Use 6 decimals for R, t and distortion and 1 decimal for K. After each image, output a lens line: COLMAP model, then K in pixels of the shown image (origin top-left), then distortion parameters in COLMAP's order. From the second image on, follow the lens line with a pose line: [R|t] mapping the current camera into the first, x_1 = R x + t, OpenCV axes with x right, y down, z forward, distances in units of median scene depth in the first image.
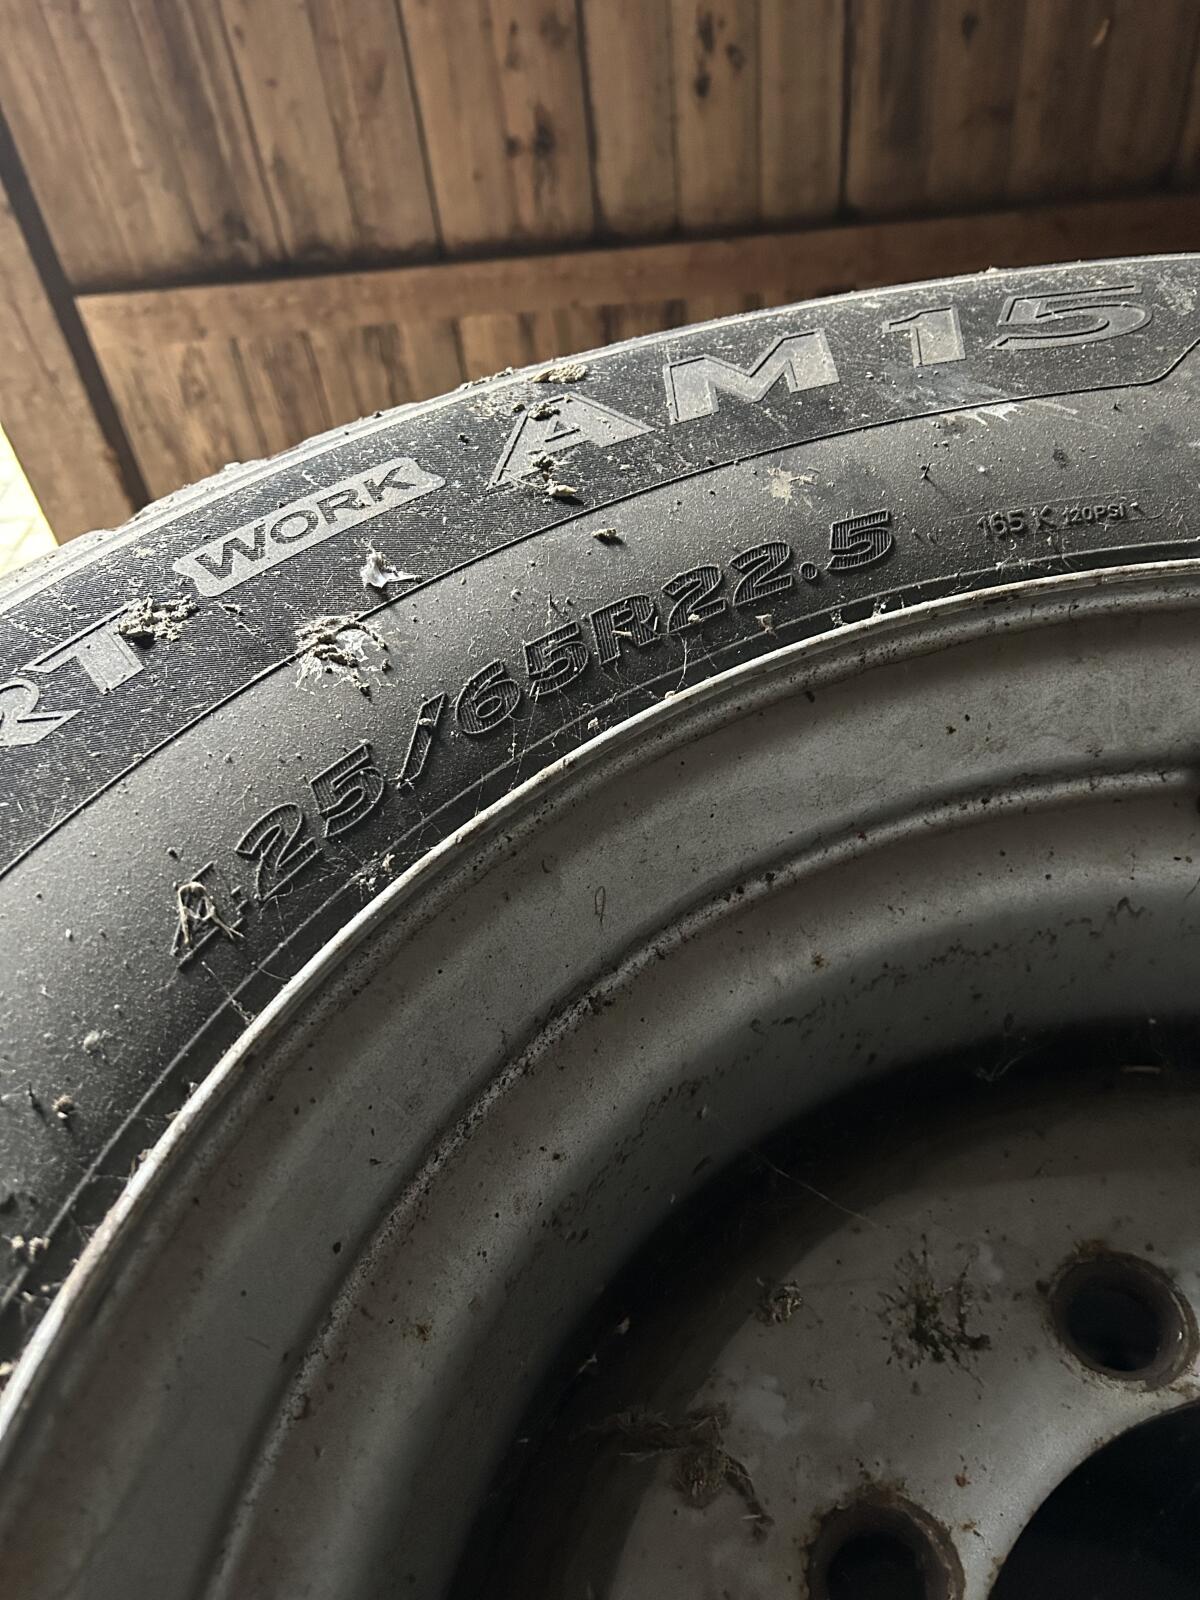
lens RADIAL K [[1194.0, 0, 600.0], [0, 1194.0, 800.0], [0, 0, 1]] dist [0.030246, -0.051419]
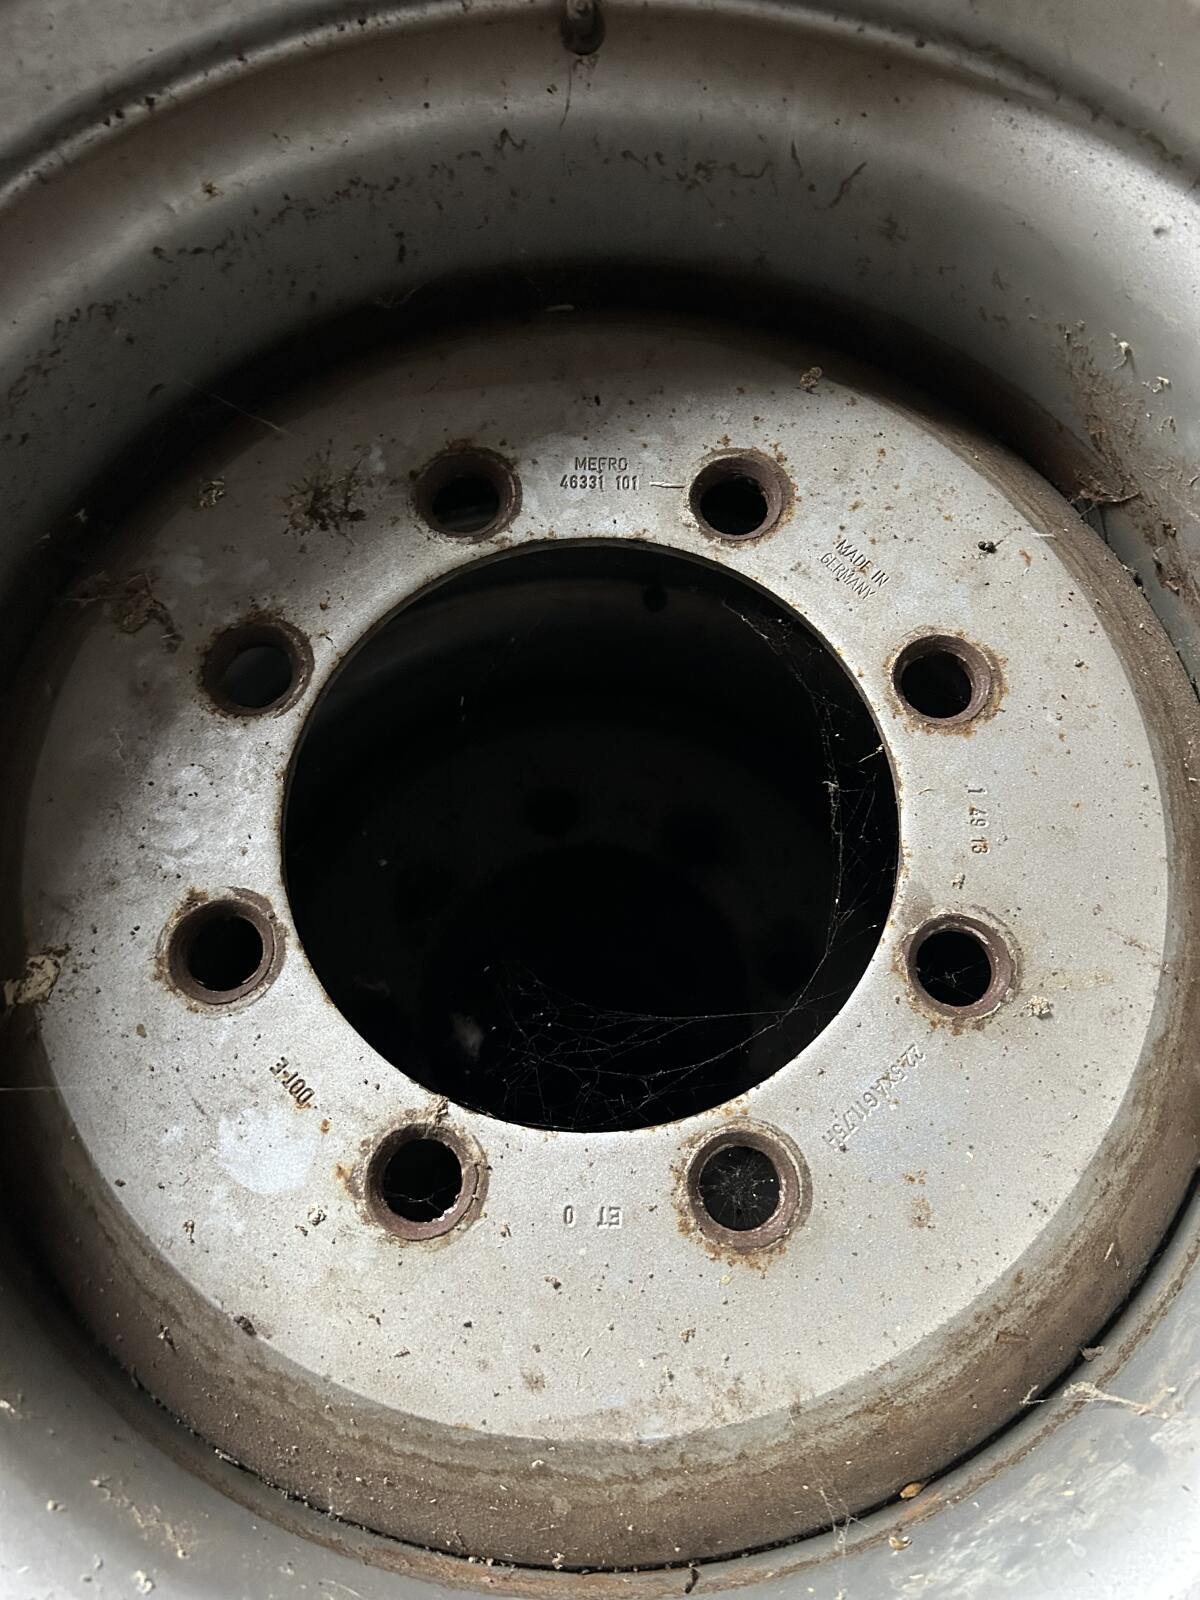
lens RADIAL K [[1194.0, 0, 600.0], [0, 1194.0, 800.0], [0, 0, 1]] dist [0.030246, -0.051419]
pose [[0.993301, -0.049643, 0.104347, 0.416136], [-0.008781, 0.867975, 0.496530, 0.075327], [-0.115220, -0.494120, 0.861725, -0.280821]]
